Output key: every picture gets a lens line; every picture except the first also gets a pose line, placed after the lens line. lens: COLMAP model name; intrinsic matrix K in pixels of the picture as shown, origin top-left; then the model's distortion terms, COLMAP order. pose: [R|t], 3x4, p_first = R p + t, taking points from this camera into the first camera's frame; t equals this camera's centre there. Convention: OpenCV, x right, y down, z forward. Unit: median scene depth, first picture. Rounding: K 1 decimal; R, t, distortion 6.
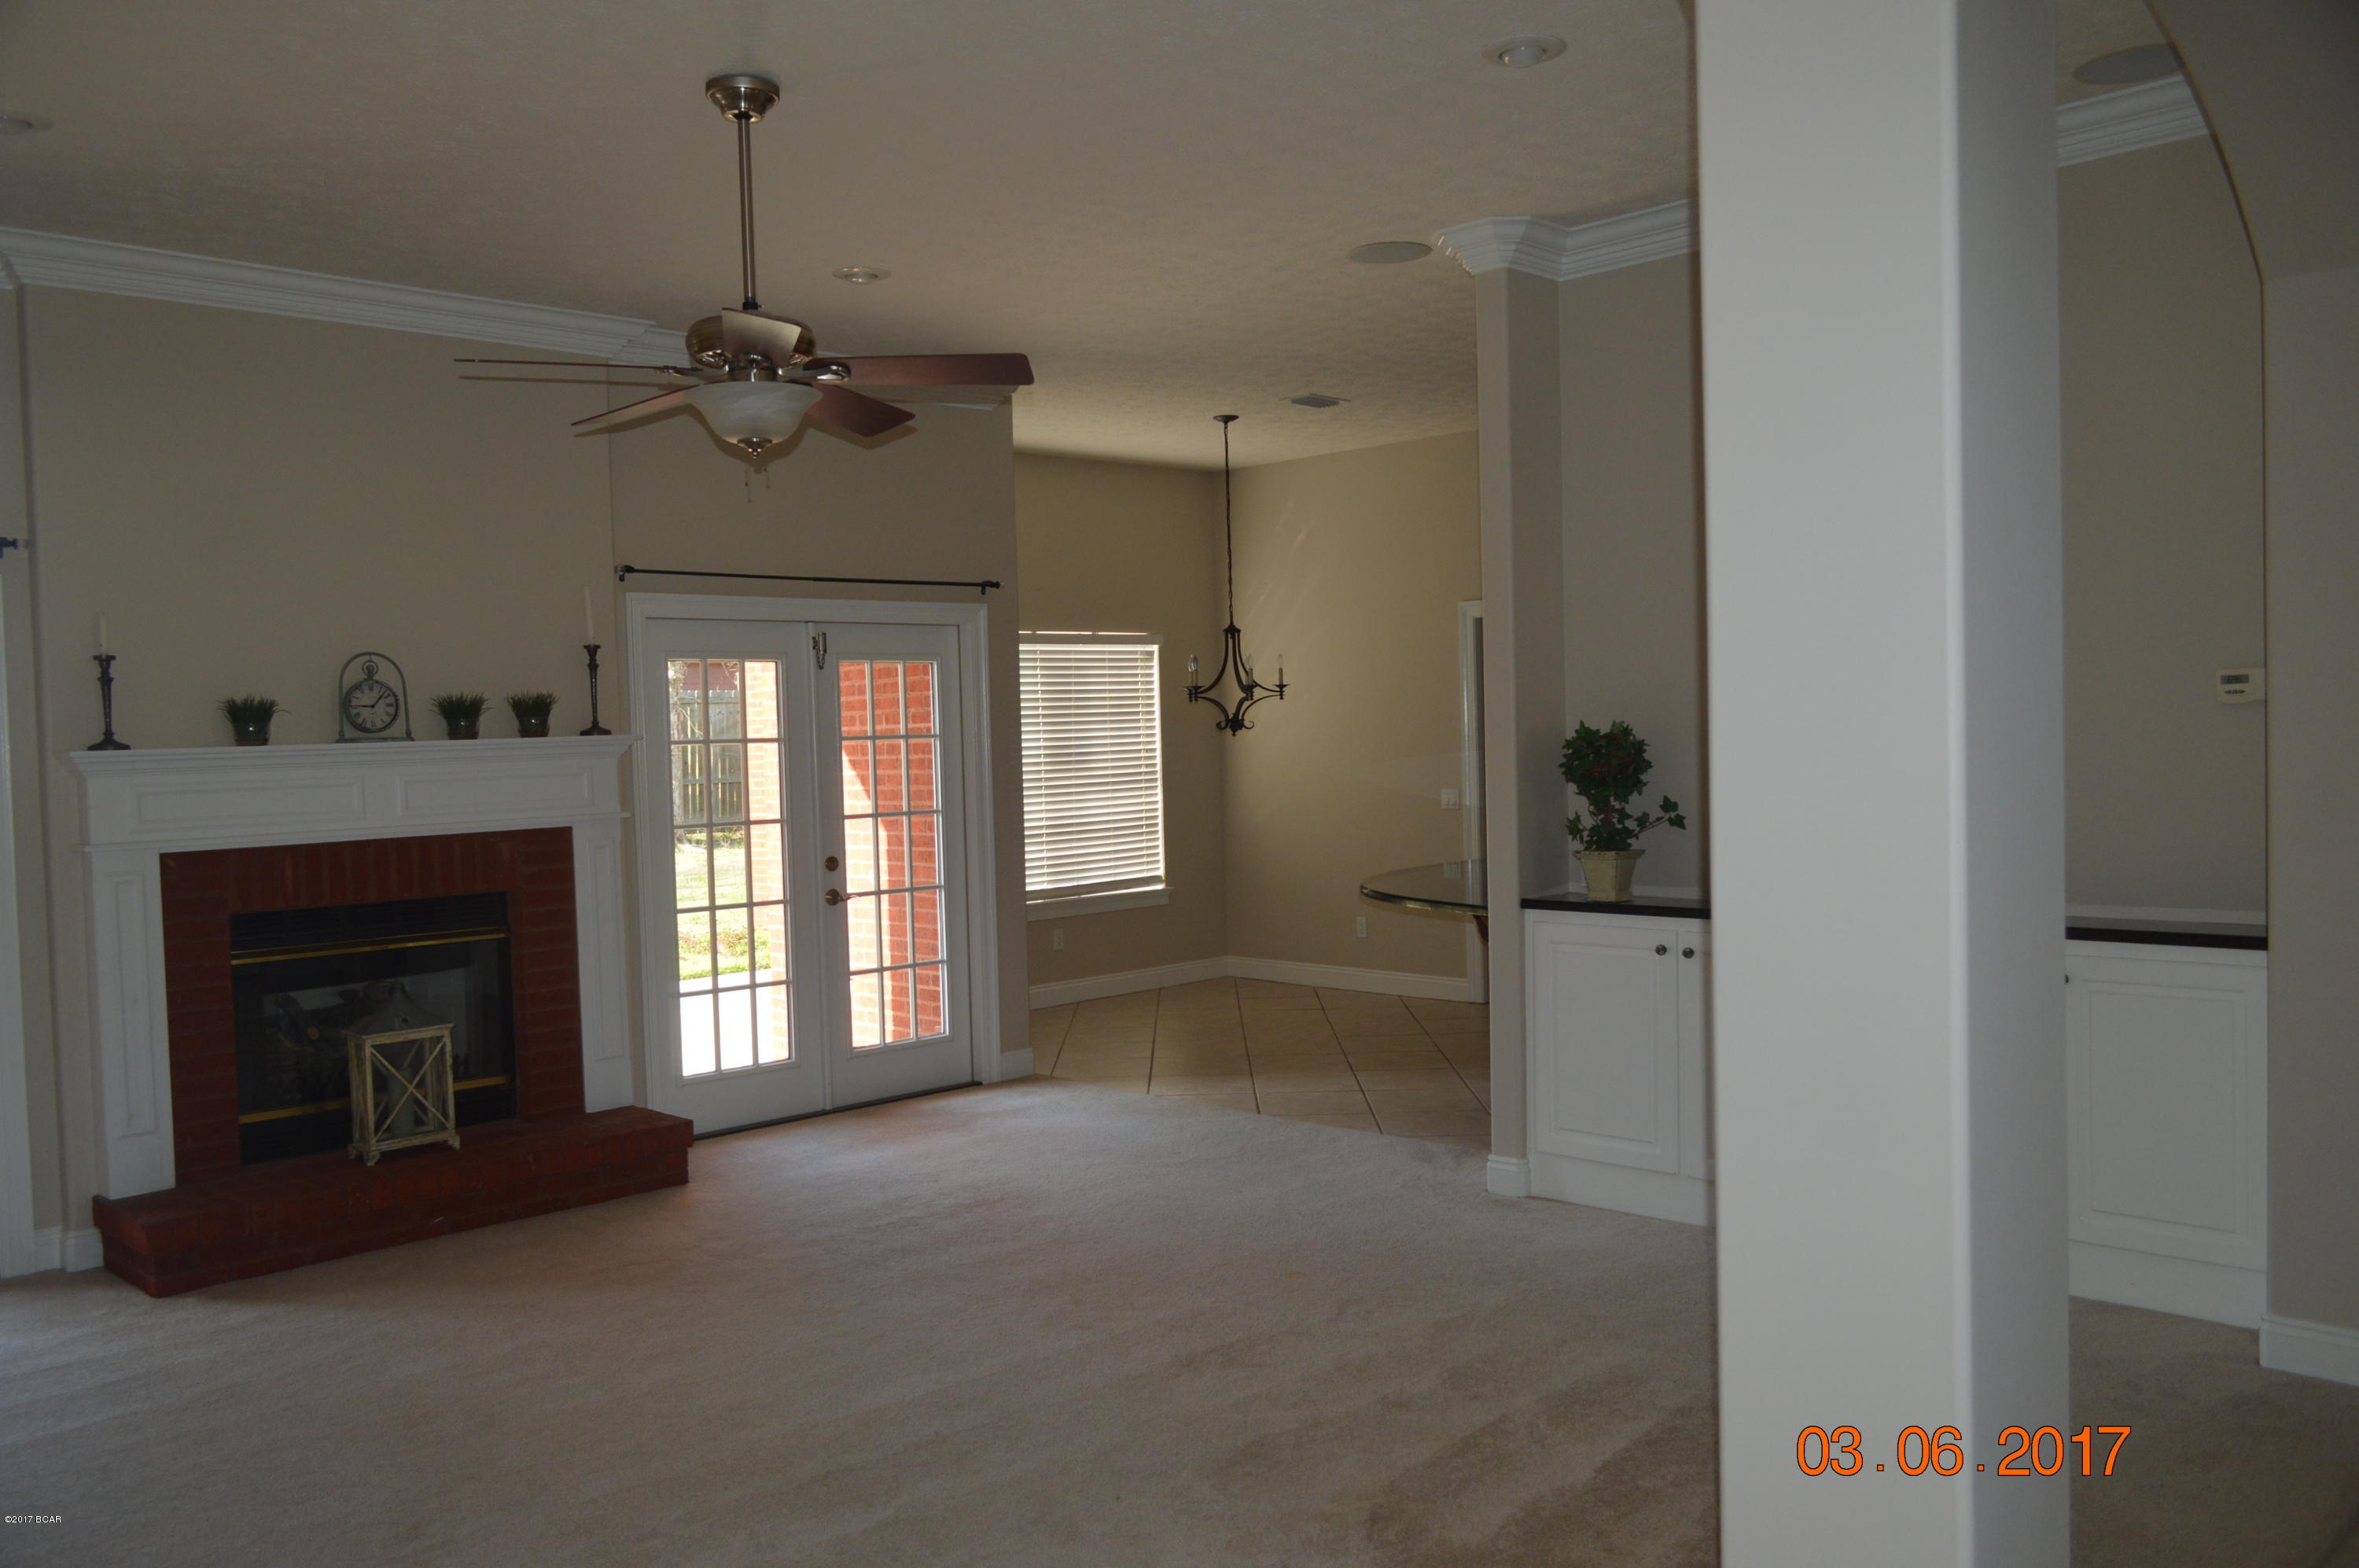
lens RADIAL K [[1804.0, 0, 1221.5], [0, 1804.0, 781.7], [0, 0, 1]] dist [-0.007964, -0.001703]
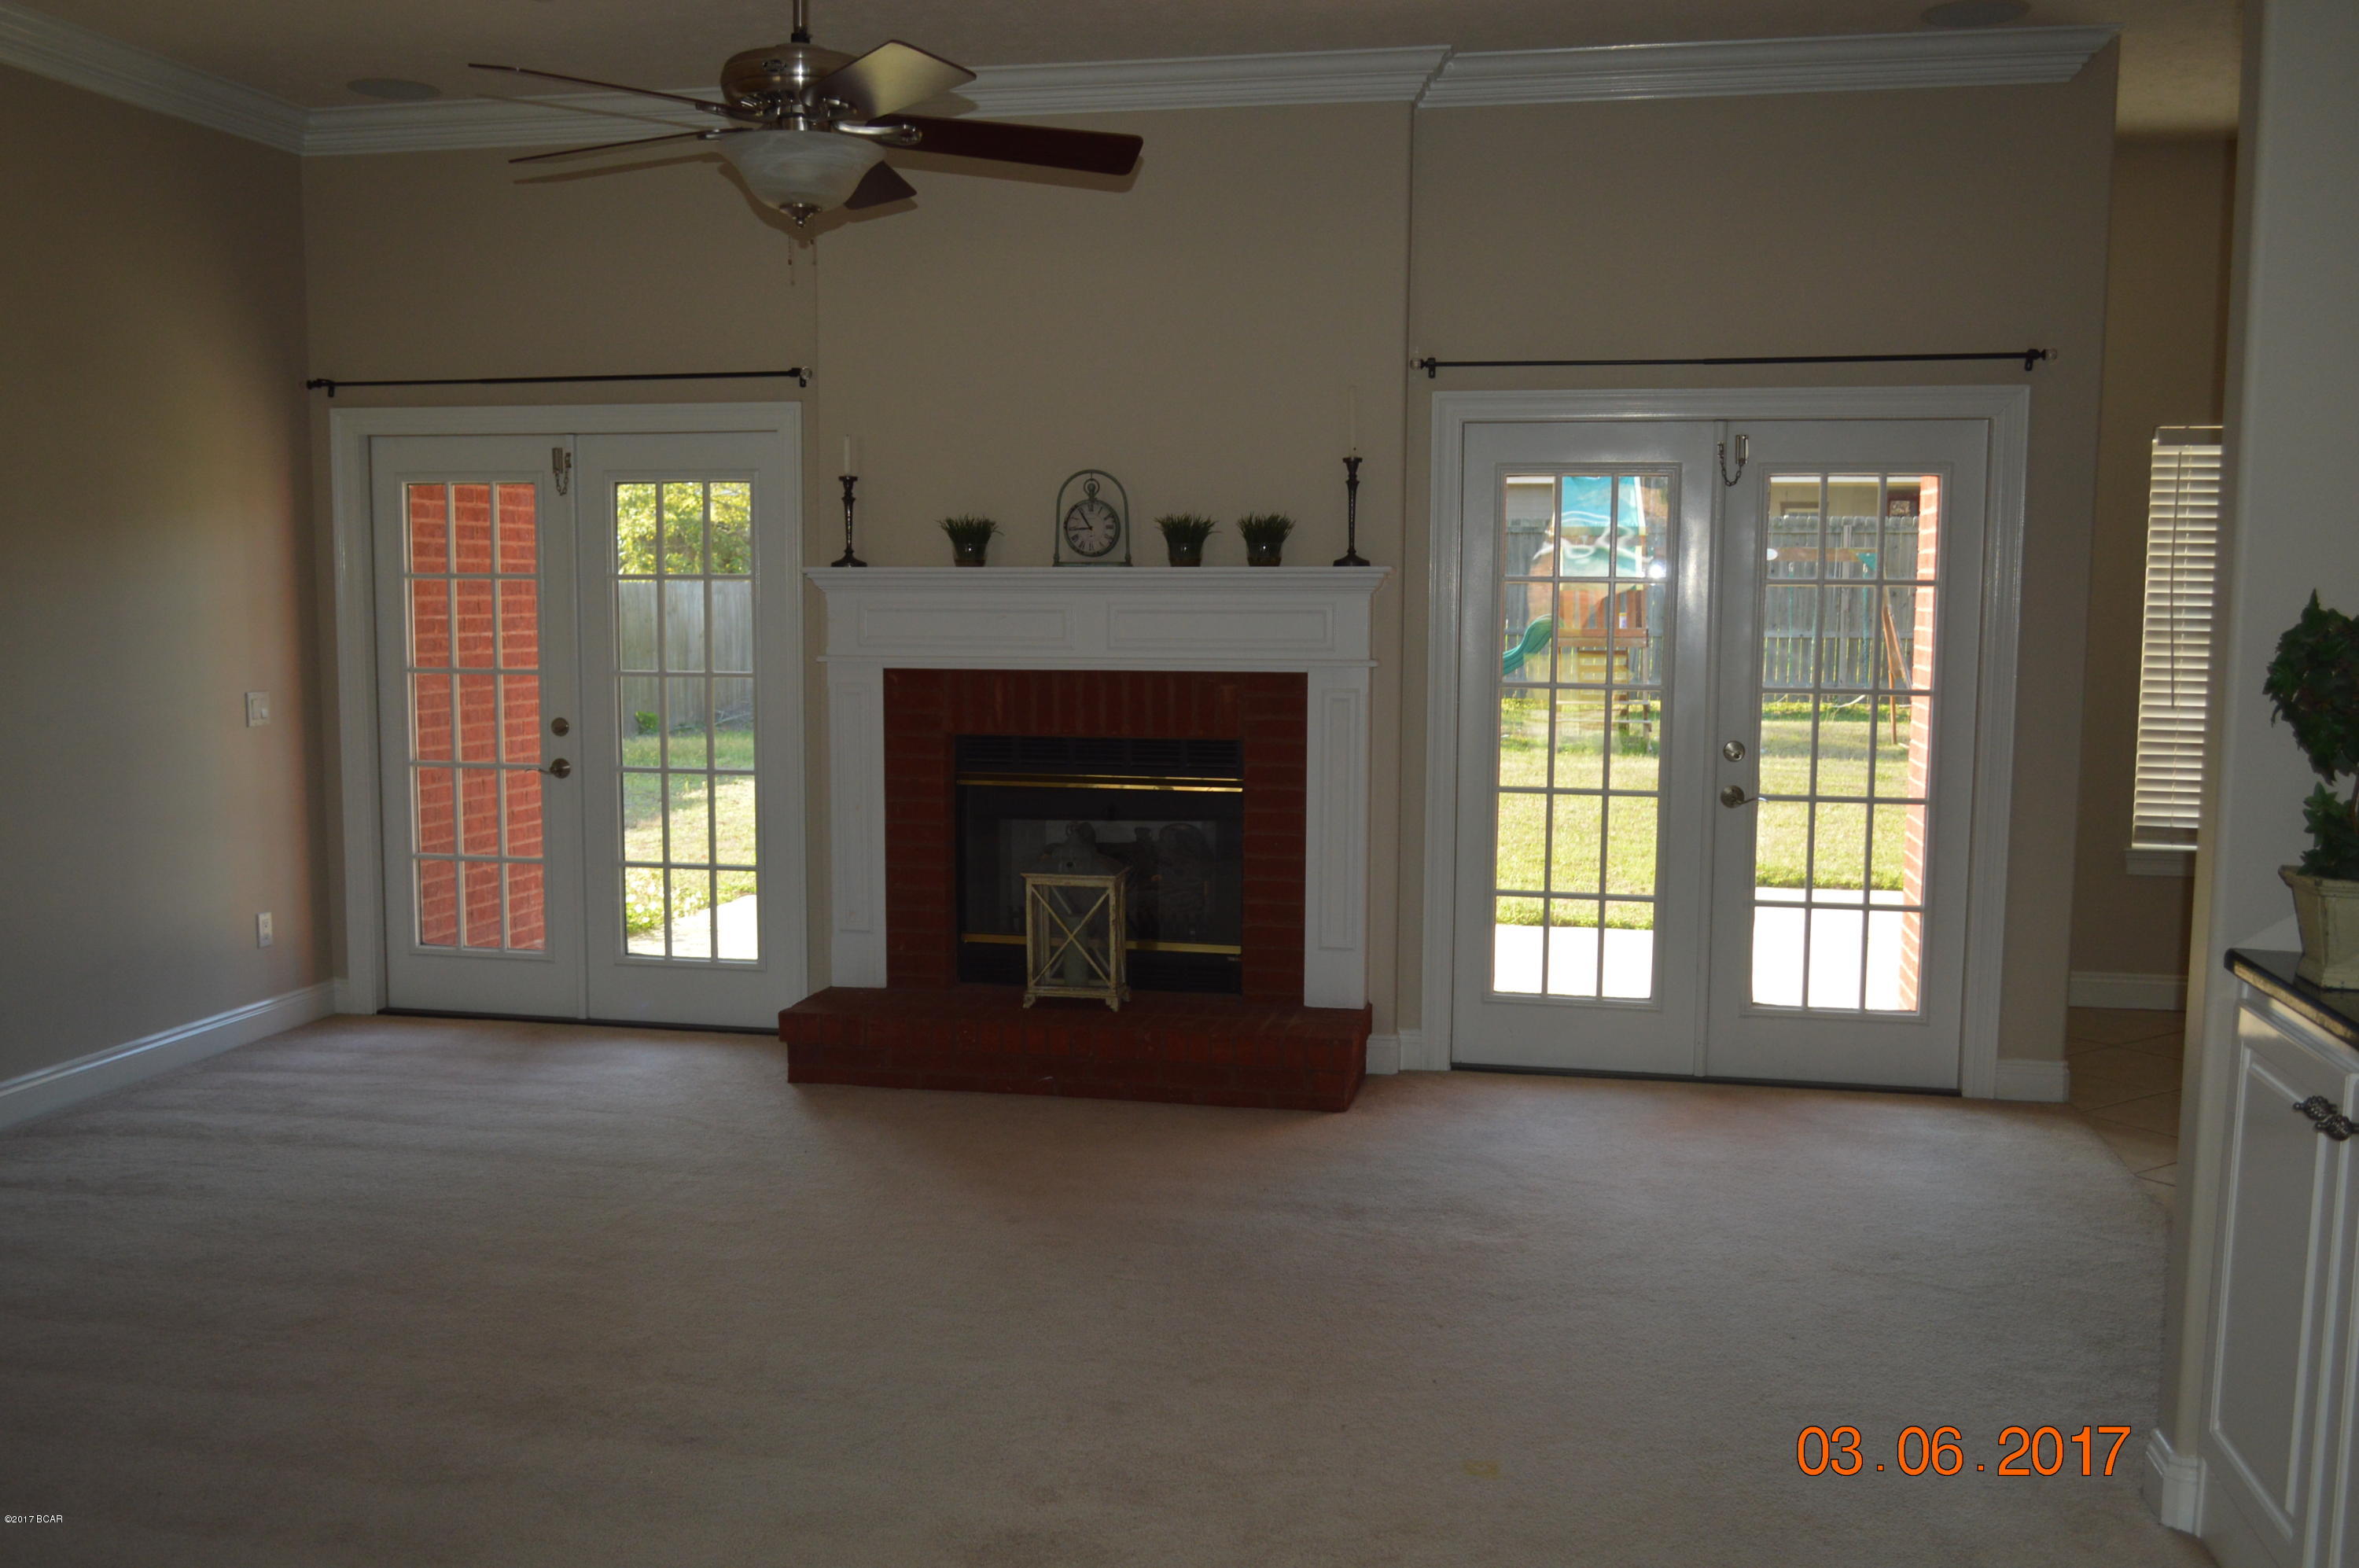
lens RADIAL K [[2066.6, 0, 1179.5], [0, 2066.6, 784.0], [0, 0, 1]] dist [-0.023686, -0.003136]
pose [[0.555373, 0.114068, -0.823741, 0.451538], [-0.046301, 0.993253, 0.106324, -0.026078], [0.830311, -0.020909, 0.556907, 0.436627]]
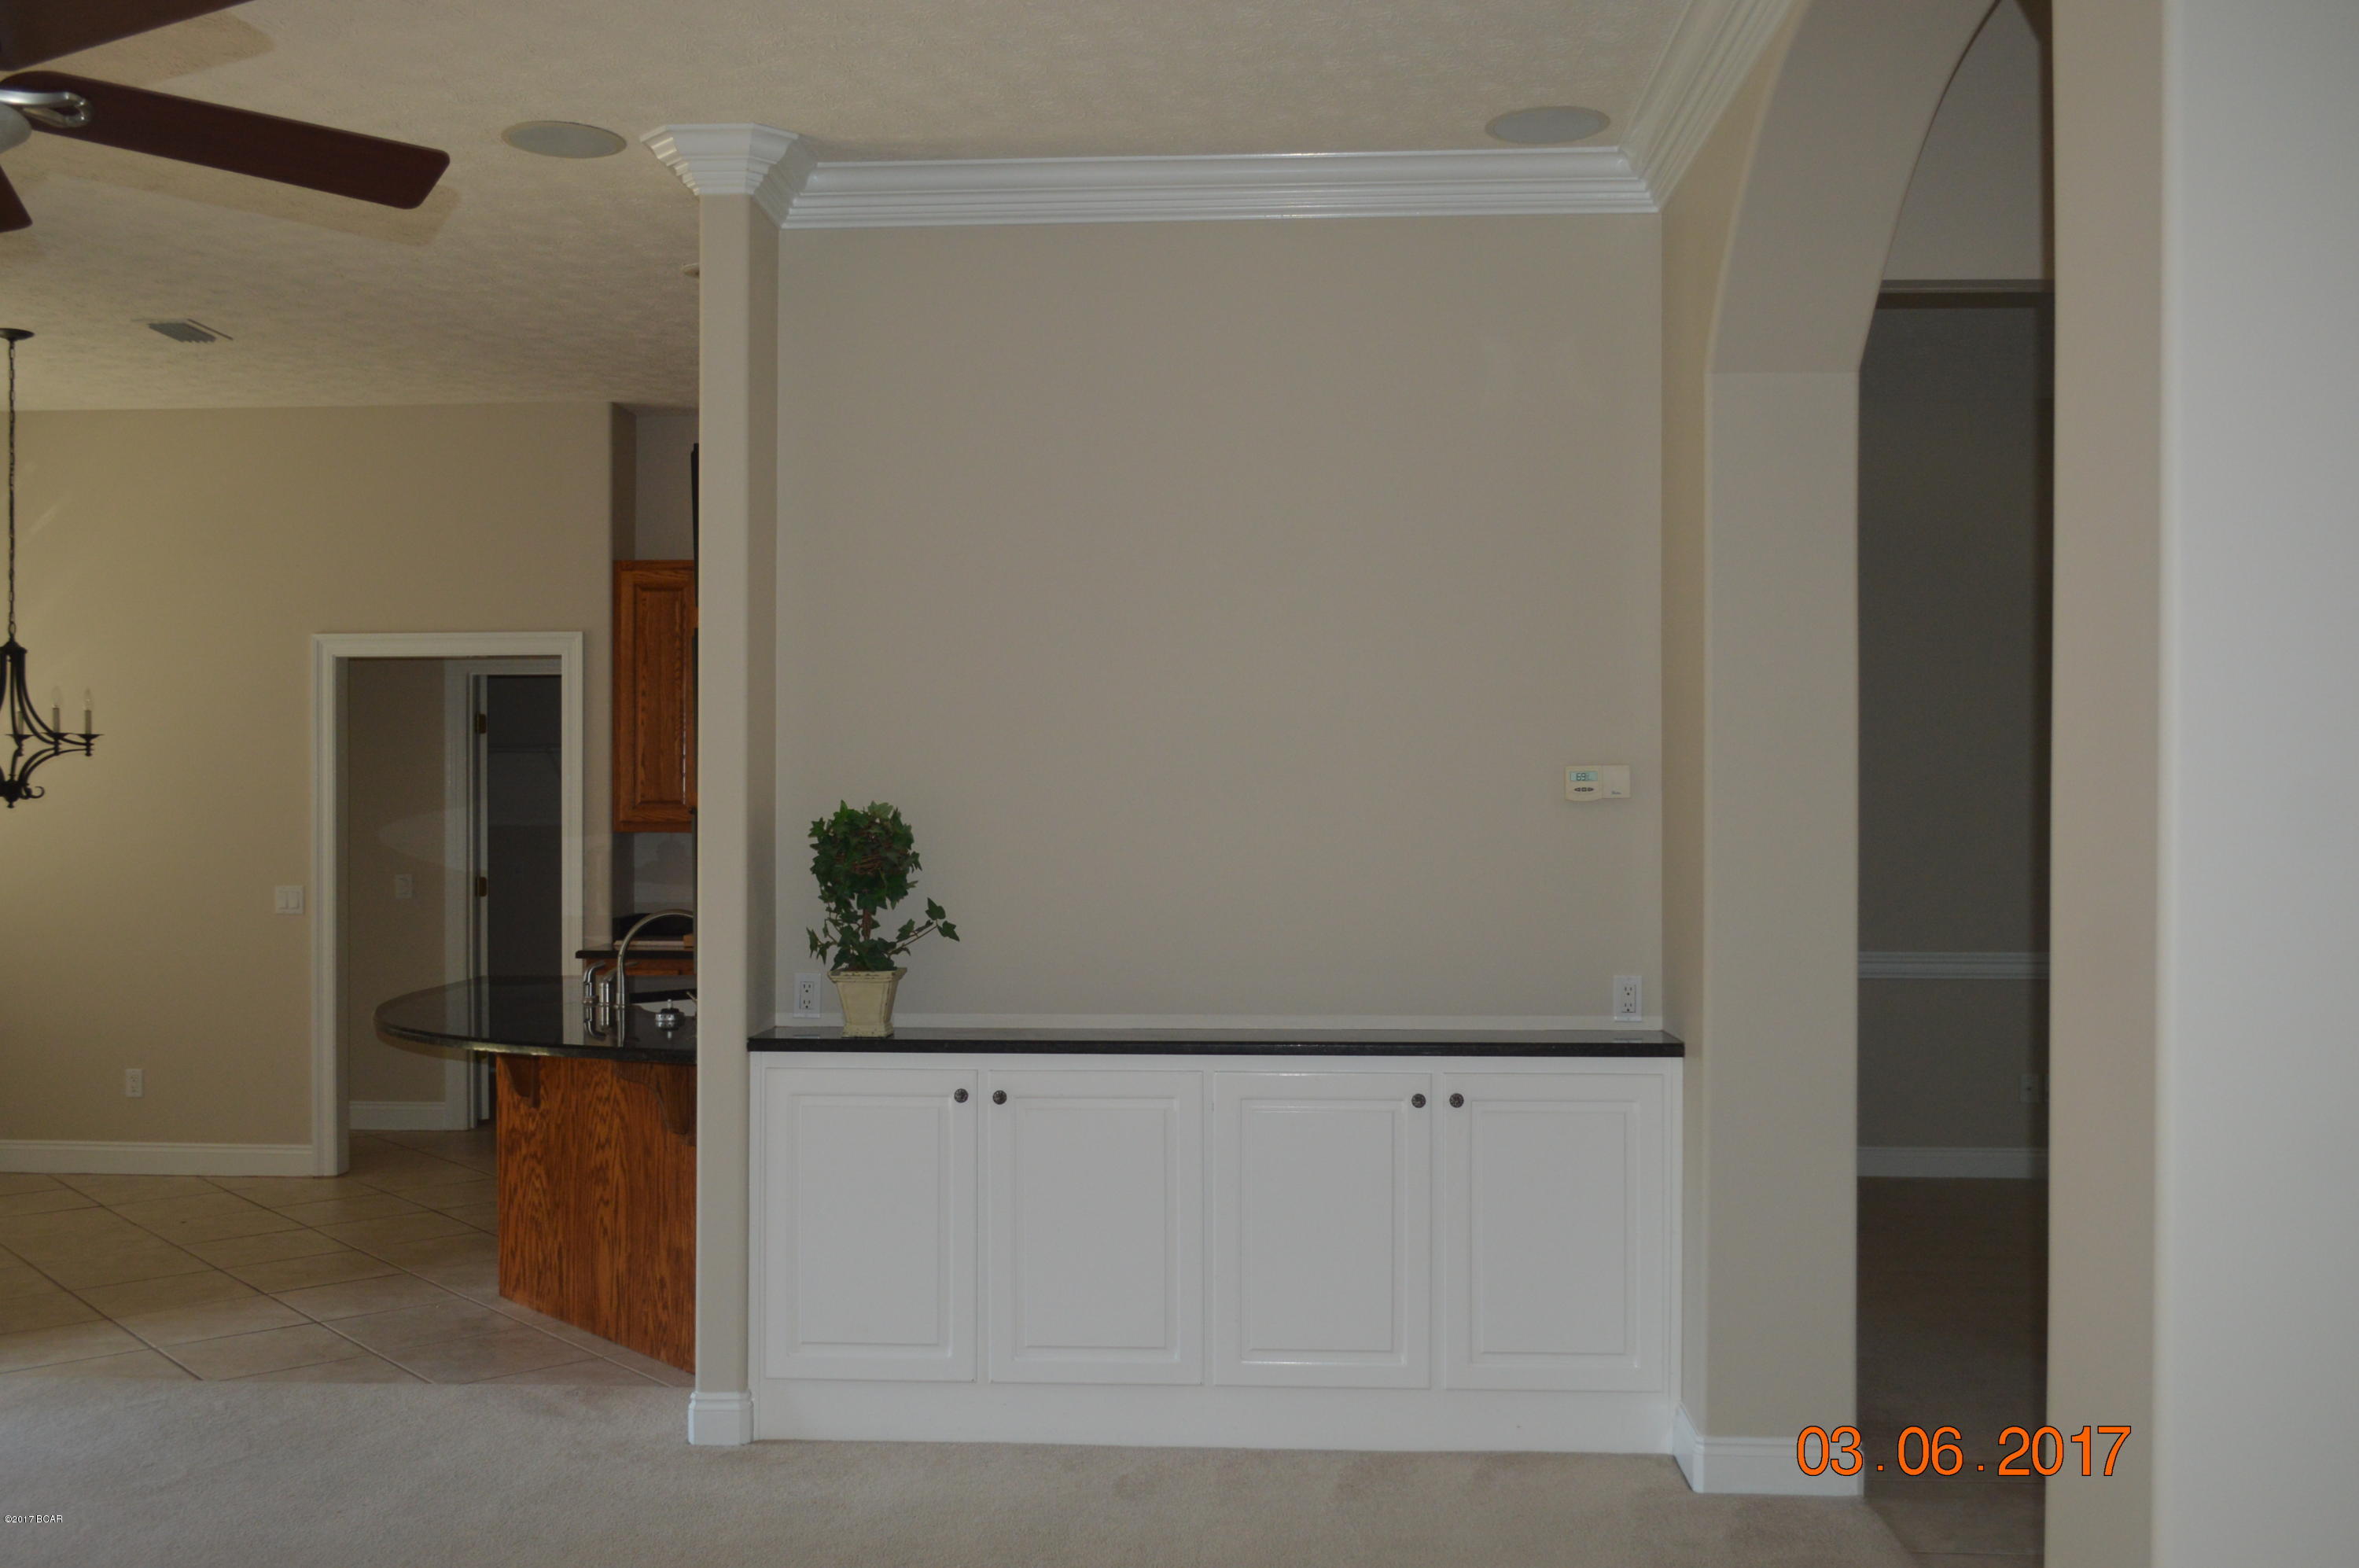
lens RADIAL K [[2066.6, 0, 1179.5], [0, 2066.6, 784.0], [0, 0, 1]] dist [-0.023686, -0.003136]
pose [[0.760486, 0.032113, 0.648560, -0.245268], [-0.002738, 0.998926, -0.046251, -0.000661], [-0.649349, 0.033398, 0.759757, 0.229760]]
